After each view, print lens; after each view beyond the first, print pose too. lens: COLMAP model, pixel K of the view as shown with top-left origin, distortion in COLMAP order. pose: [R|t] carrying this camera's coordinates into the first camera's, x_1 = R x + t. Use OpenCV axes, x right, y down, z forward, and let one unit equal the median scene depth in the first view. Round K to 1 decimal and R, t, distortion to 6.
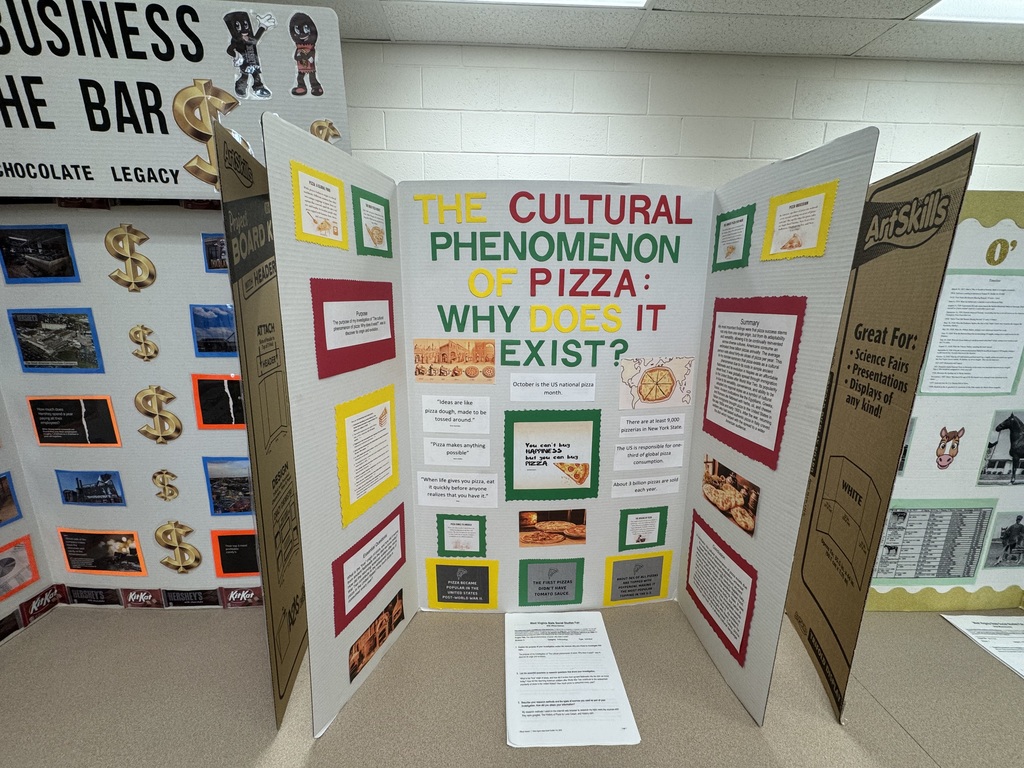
lens RADIAL K [[406.5, 0, 505.2], [0, 406.5, 388.9], [0, 0, 1]] dist [-0.002881, 0.000235]
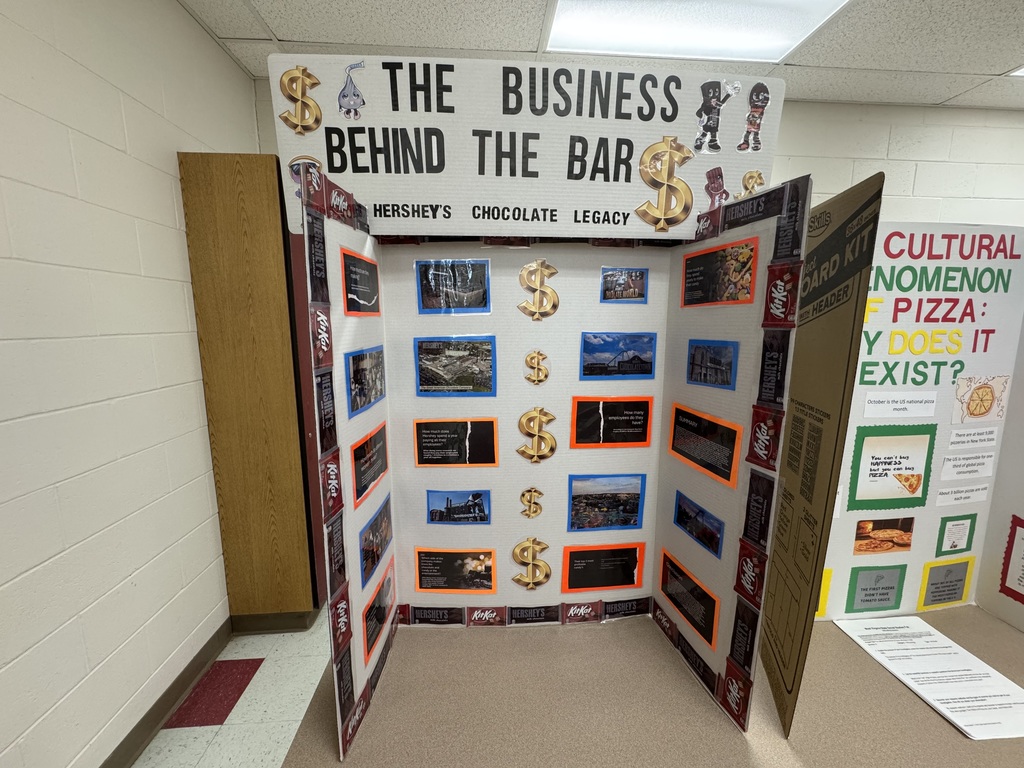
lens RADIAL K [[406.5, 0, 514.3], [0, 406.5, 389.5], [0, 0, 1]] dist [-0.002881, 0.000235]
pose [[0.999491, -0.011744, 0.029673, -0.969023], [0.013449, 0.998231, -0.057920, 0.005817], [-0.028940, 0.058289, 0.997880, -0.067487]]
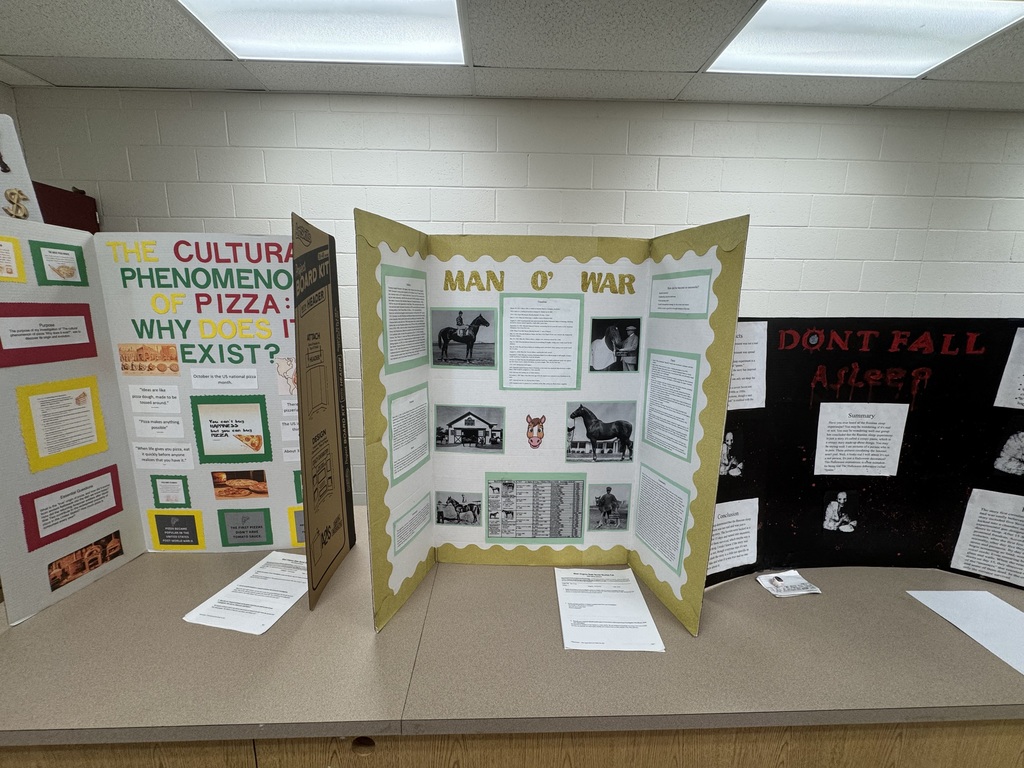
lens RADIAL K [[406.5, 0, 491.4], [0, 406.5, 380.1], [0, 0, 1]] dist [-0.002881, 0.000235]
pose [[0.999526, 0.013508, -0.027679, 1.060683], [-0.014596, 0.999113, -0.039509, 0.038716], [0.027121, 0.039895, 0.998836, -0.334433]]
